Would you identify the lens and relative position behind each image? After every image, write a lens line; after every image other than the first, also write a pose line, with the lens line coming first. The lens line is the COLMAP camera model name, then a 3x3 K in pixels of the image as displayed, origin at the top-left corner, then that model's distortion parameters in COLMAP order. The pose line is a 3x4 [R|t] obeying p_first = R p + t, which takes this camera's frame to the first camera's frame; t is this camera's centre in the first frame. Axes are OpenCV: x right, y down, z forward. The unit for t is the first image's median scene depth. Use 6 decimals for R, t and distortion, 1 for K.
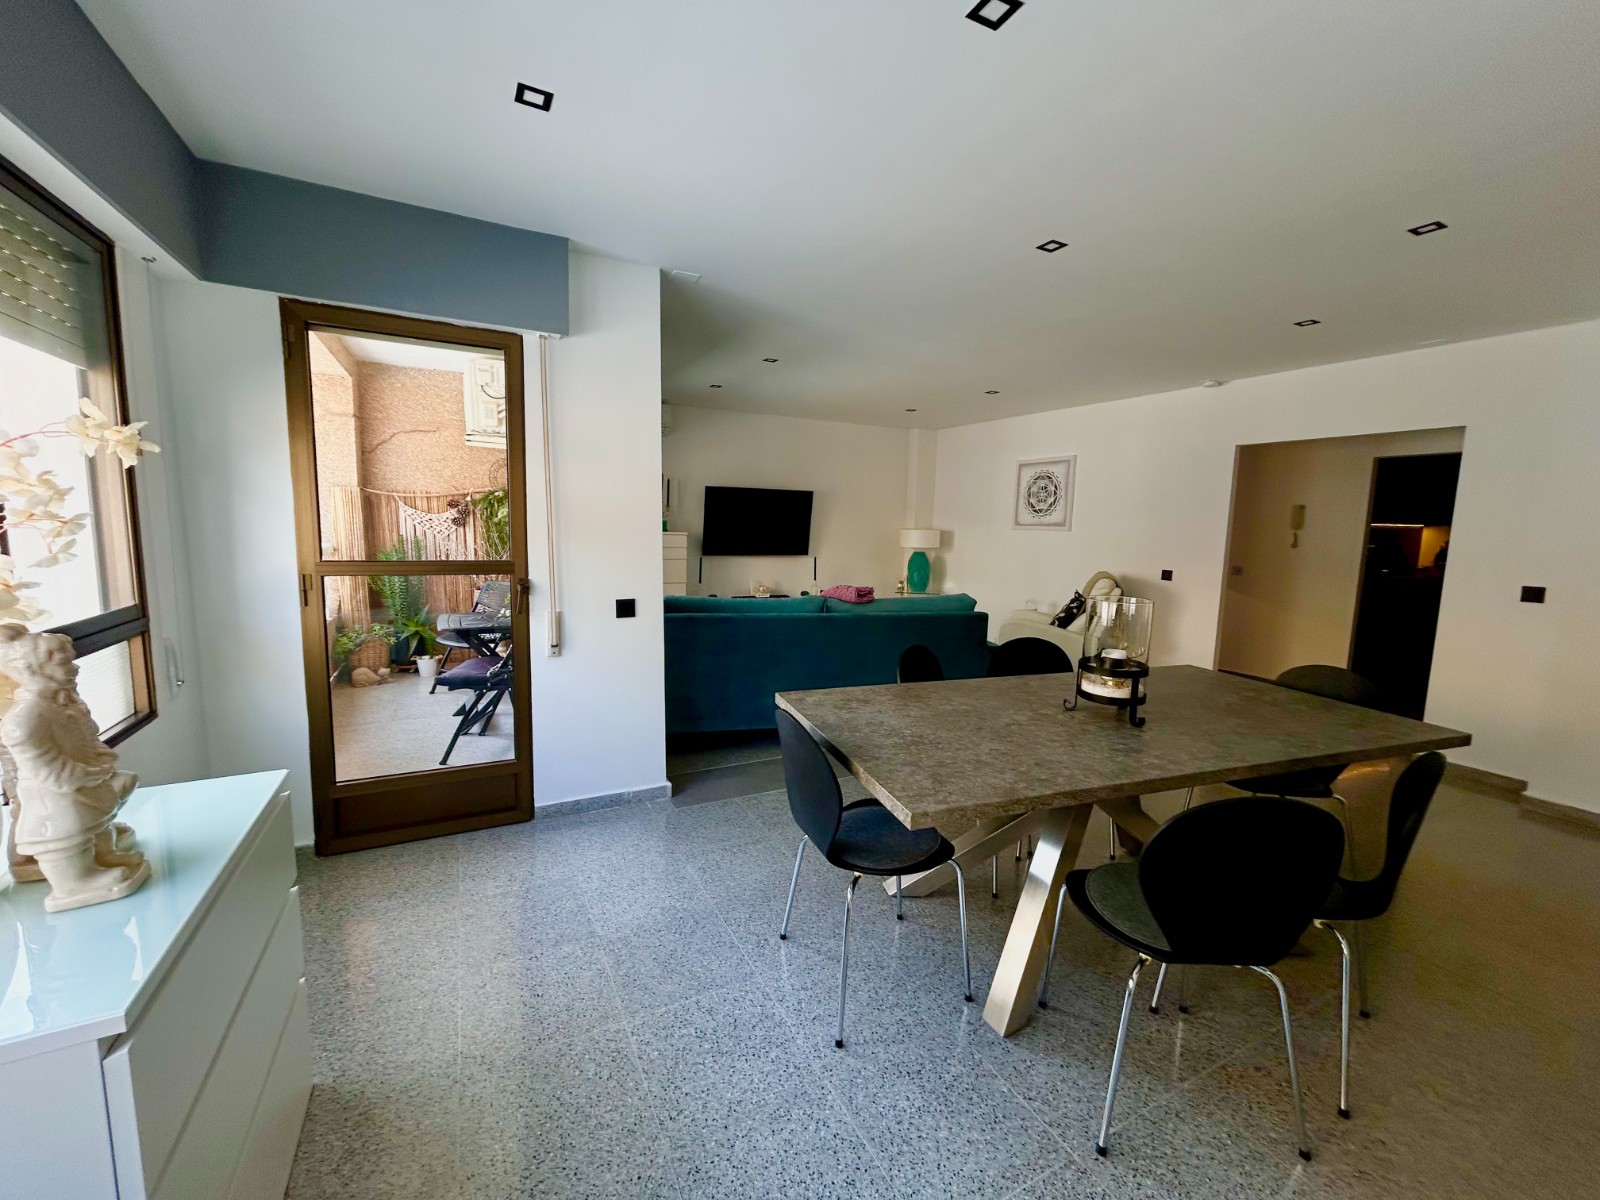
lens RADIAL K [[641.9, 0, 798.5], [0, 641.9, 594.6], [0, 0, 1]] dist [-0.000569, 0.000218]
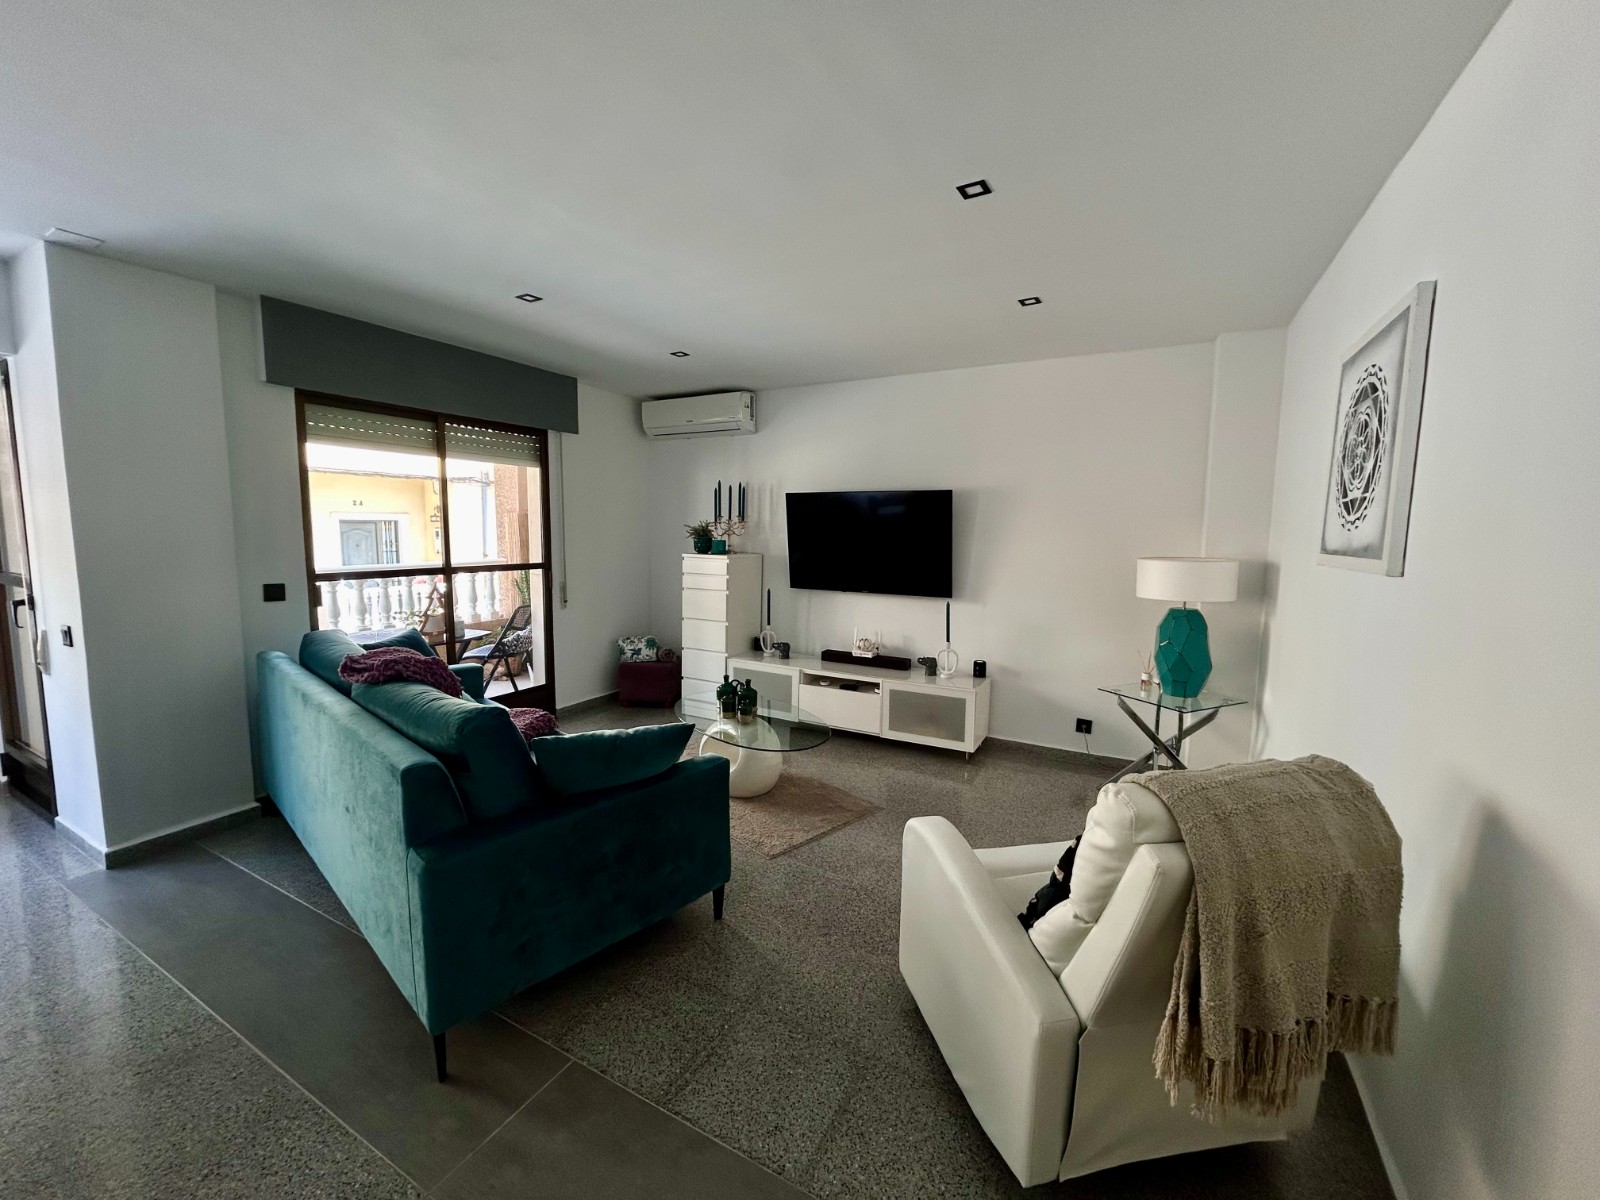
lens RADIAL K [[645.1, 0, 798.4], [0, 645.1, 595.7], [0, 0, 1]] dist [0.001449, 0.000599]
pose [[0.554997, 0.069744, -0.828923, 0.497777], [-0.096487, 0.995150, 0.019128, -0.071222], [0.826237, 0.069364, 0.559035, 0.636959]]
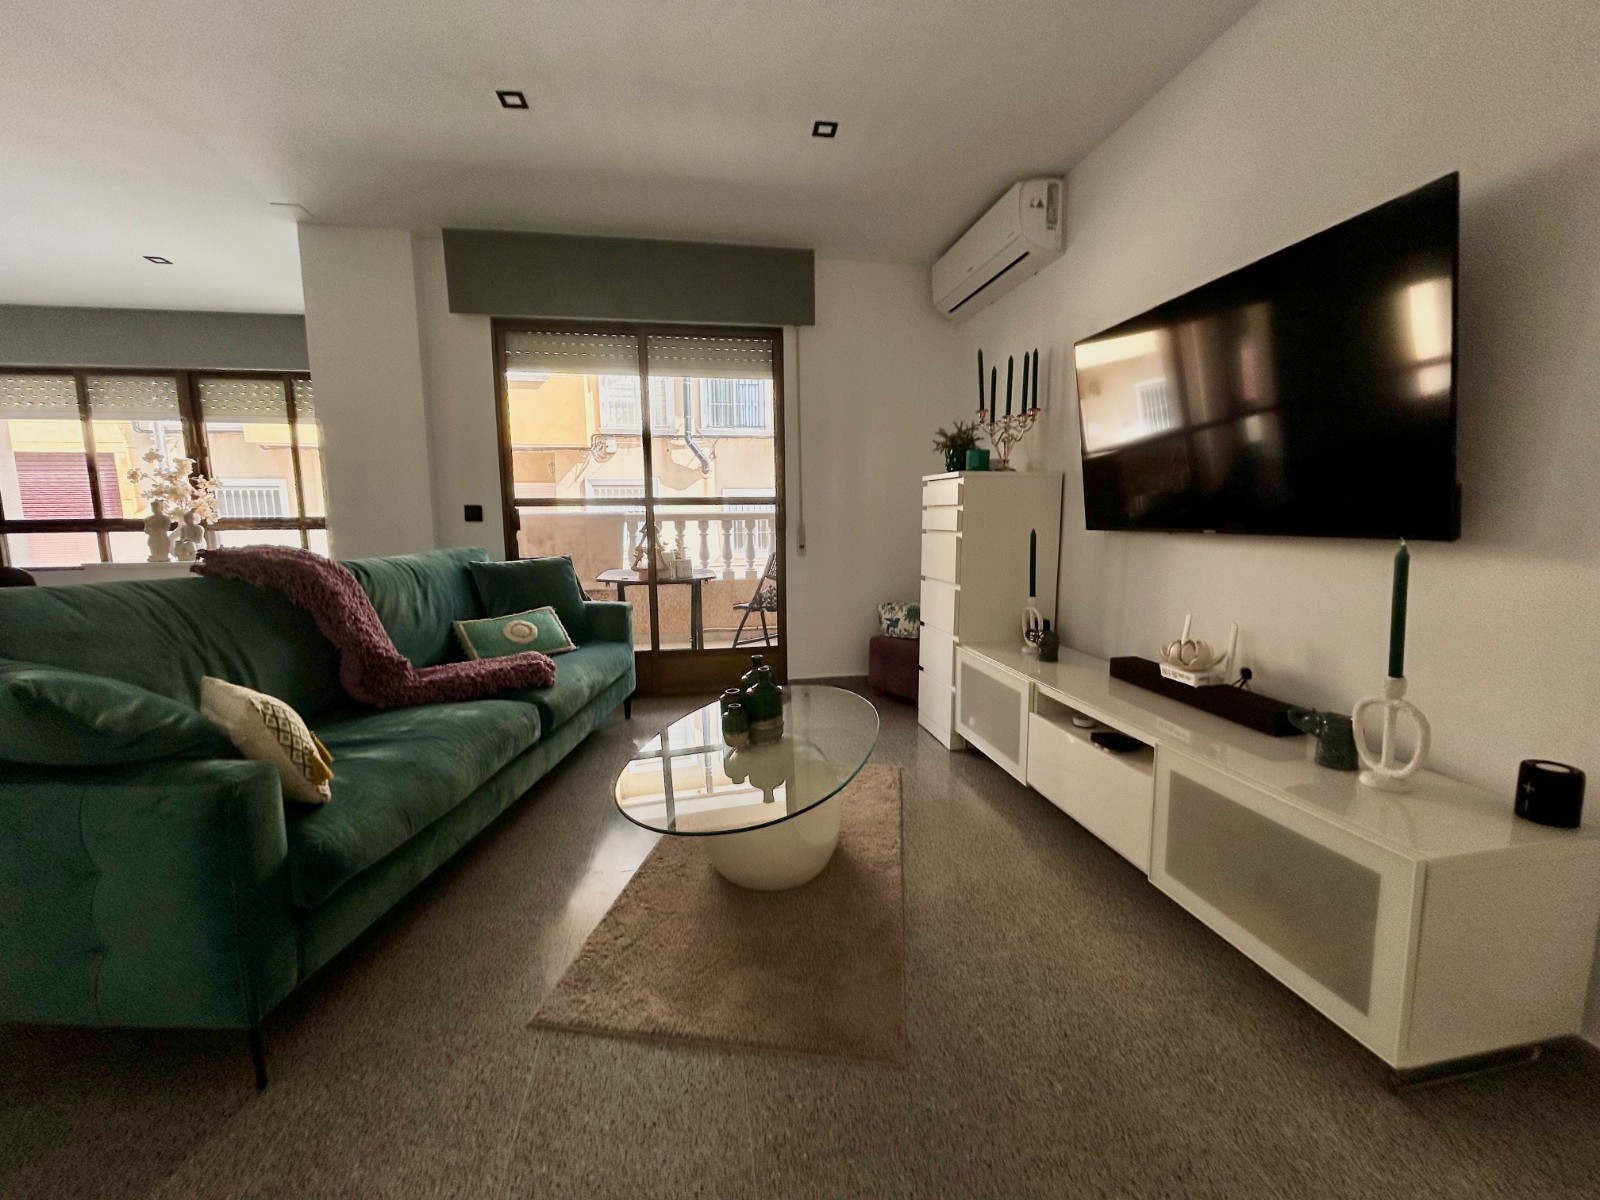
lens RADIAL K [[645.1, 0, 798.4], [0, 645.1, 595.7], [0, 0, 1]] dist [0.001449, 0.000599]
pose [[-0.300199, 0.098047, -0.948824, 0.288374], [-0.108232, 0.984778, 0.136005, -0.059612], [0.947717, 0.143522, -0.285017, 1.016594]]
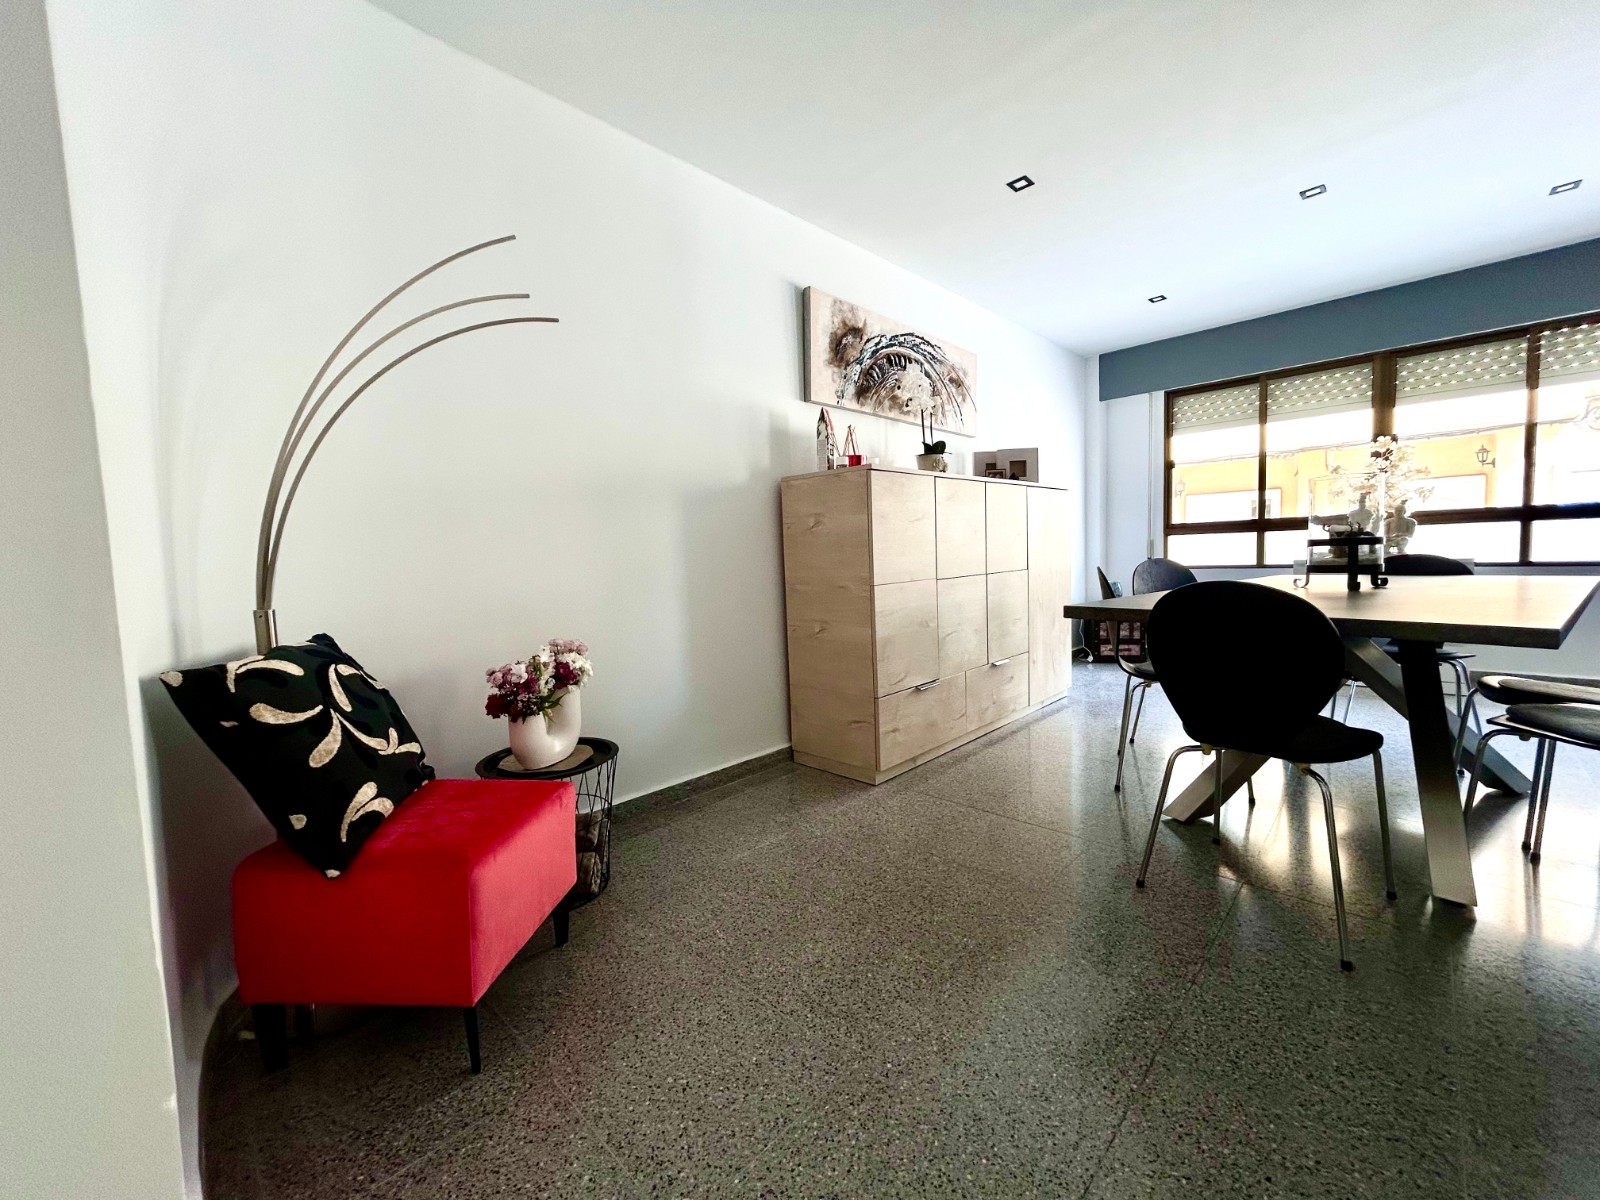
lens RADIAL K [[642.9, 0, 801.9], [0, 642.9, 597.0], [0, 0, 1]] dist [0.000712, 0.000469]
pose [[-0.947798, 0.030173, -0.317440, 0.573409], [-0.026578, 0.984574, 0.172939, 0.014965], [0.317761, 0.172348, -0.932375, 0.586683]]
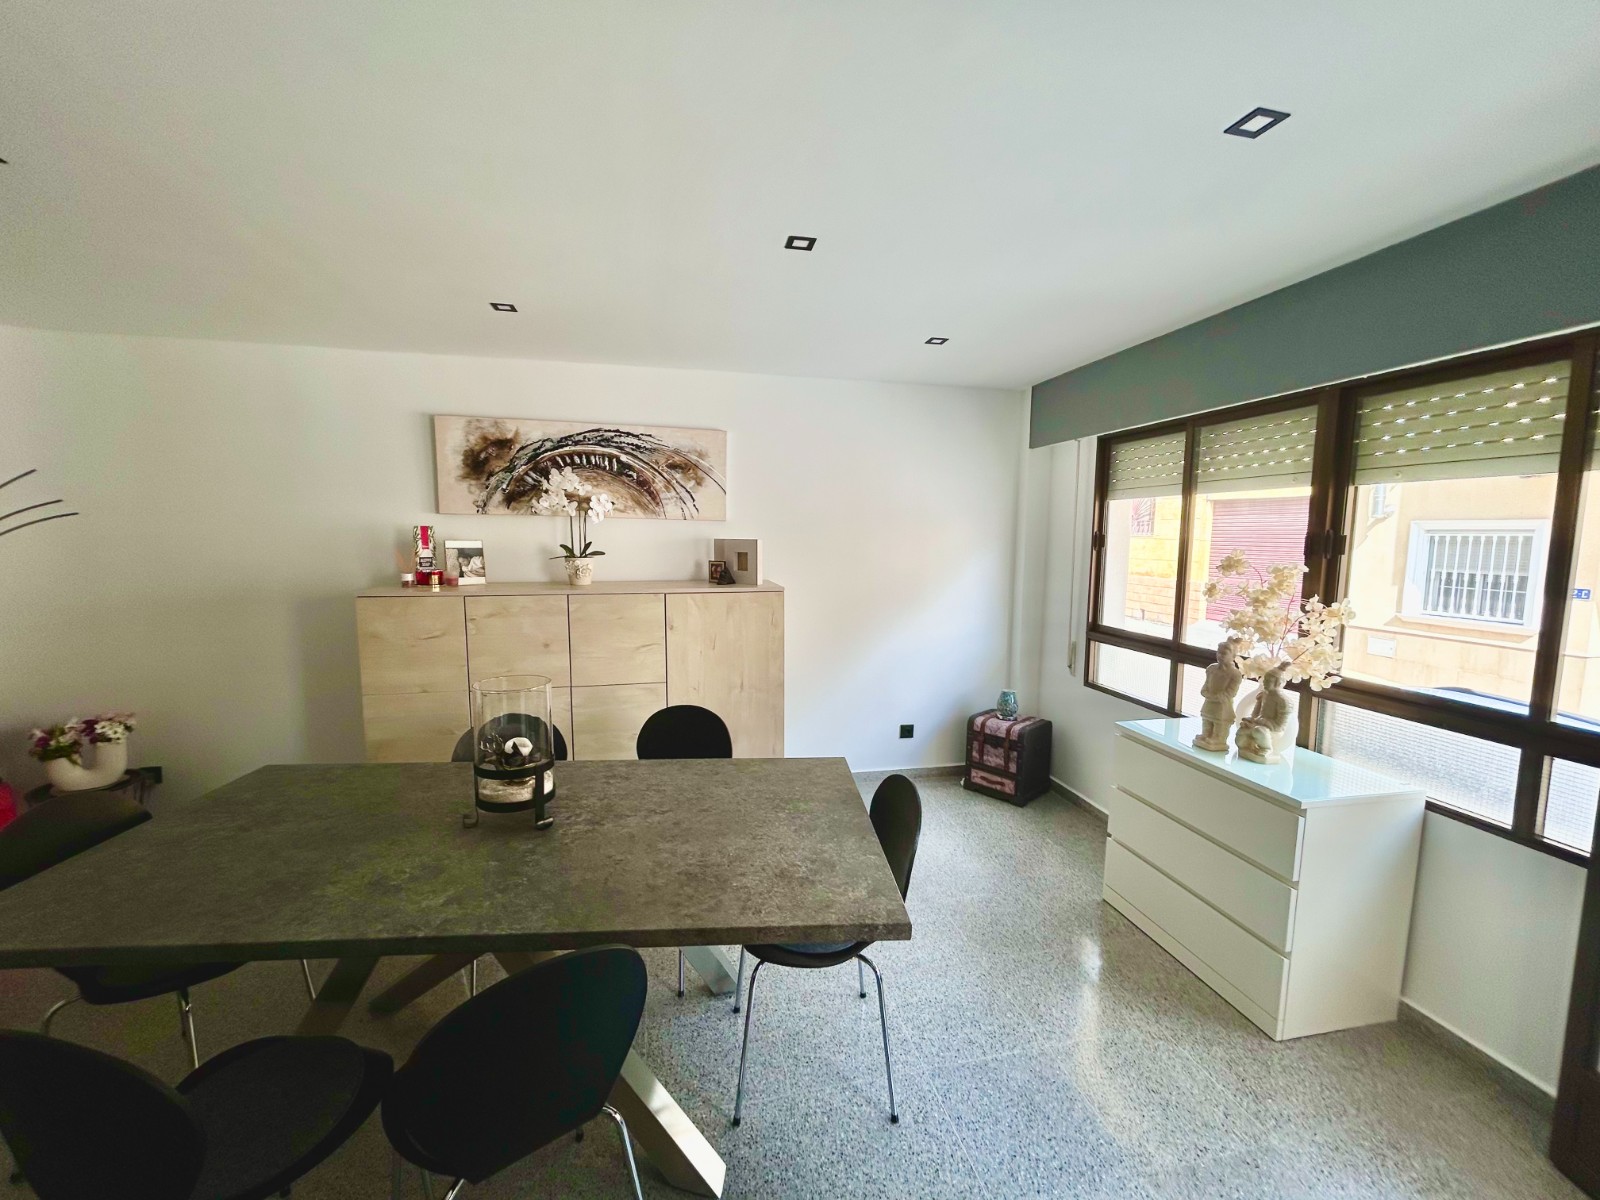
lens RADIAL K [[642.9, 0, 801.9], [0, 642.9, 597.0], [0, 0, 1]] dist [0.000712, 0.000469]
pose [[-0.966205, -0.060628, 0.250544, -0.025406], [-0.004274, 0.975582, 0.219594, -0.098529], [-0.257740, 0.211102, -0.942871, 0.565971]]
